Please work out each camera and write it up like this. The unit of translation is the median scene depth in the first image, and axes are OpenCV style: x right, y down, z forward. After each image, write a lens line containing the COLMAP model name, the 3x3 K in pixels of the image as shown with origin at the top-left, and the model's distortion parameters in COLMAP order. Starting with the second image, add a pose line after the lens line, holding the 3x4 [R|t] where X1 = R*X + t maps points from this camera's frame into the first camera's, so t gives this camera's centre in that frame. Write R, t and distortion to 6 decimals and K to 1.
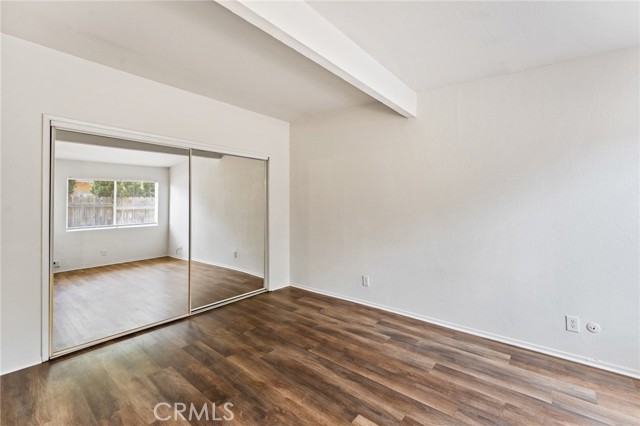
lens RADIAL K [[274.4, 0, 322.9], [0, 274.4, 205.8], [0, 0, 1]] dist [0.000595, 0.000021]
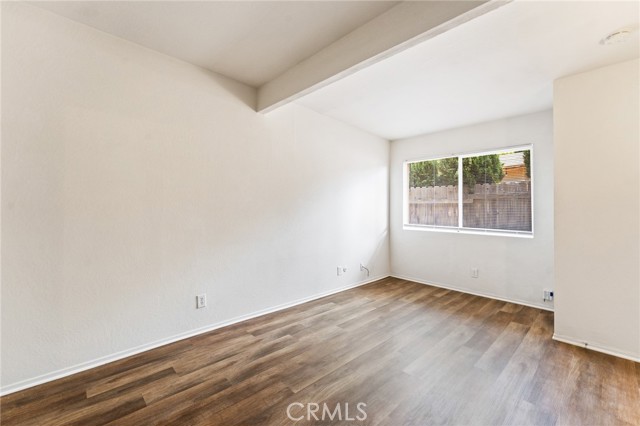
lens RADIAL K [[274.4, 0, 322.9], [0, 274.4, 205.8], [0, 0, 1]] dist [0.000595, 0.000021]
pose [[0.119572, 0.010982, 0.992765, -0.711191], [-0.000957, 0.999940, -0.010946, 0.035364], [-0.992825, 0.000359, 0.119575, 0.771967]]
